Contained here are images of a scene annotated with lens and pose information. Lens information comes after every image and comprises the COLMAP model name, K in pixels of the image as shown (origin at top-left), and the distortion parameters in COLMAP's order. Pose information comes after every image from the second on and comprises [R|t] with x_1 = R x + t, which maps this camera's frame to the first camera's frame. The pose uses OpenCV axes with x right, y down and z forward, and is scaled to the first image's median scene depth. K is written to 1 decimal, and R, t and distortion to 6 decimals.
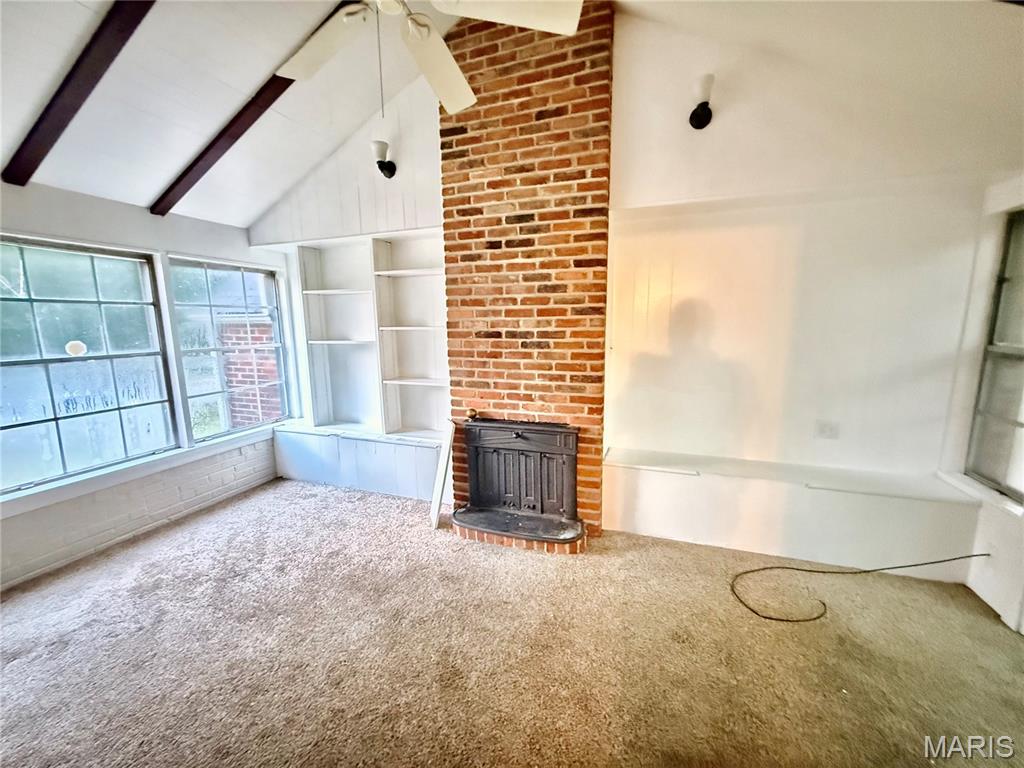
lens RADIAL K [[406.6, 0, 510.6], [0, 406.6, 383.4], [0, 0, 1]] dist [-0.000708, 0.000579]
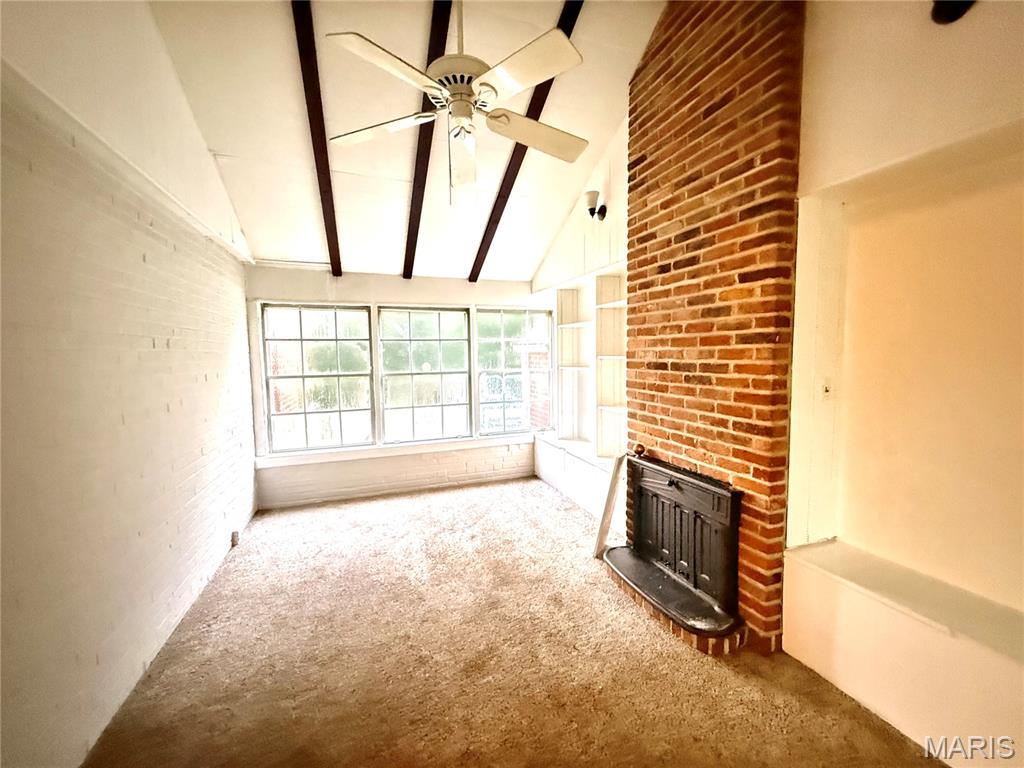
lens RADIAL K [[406.6, 0, 510.3], [0, 406.6, 383.4], [0, 0, 1]] dist [-0.000708, 0.000579]
pose [[0.643413, 0.060911, -0.763092, 0.453303], [-0.109611, 0.993888, -0.013086, -0.034472], [0.757631, 0.092063, 0.646157, 0.171409]]
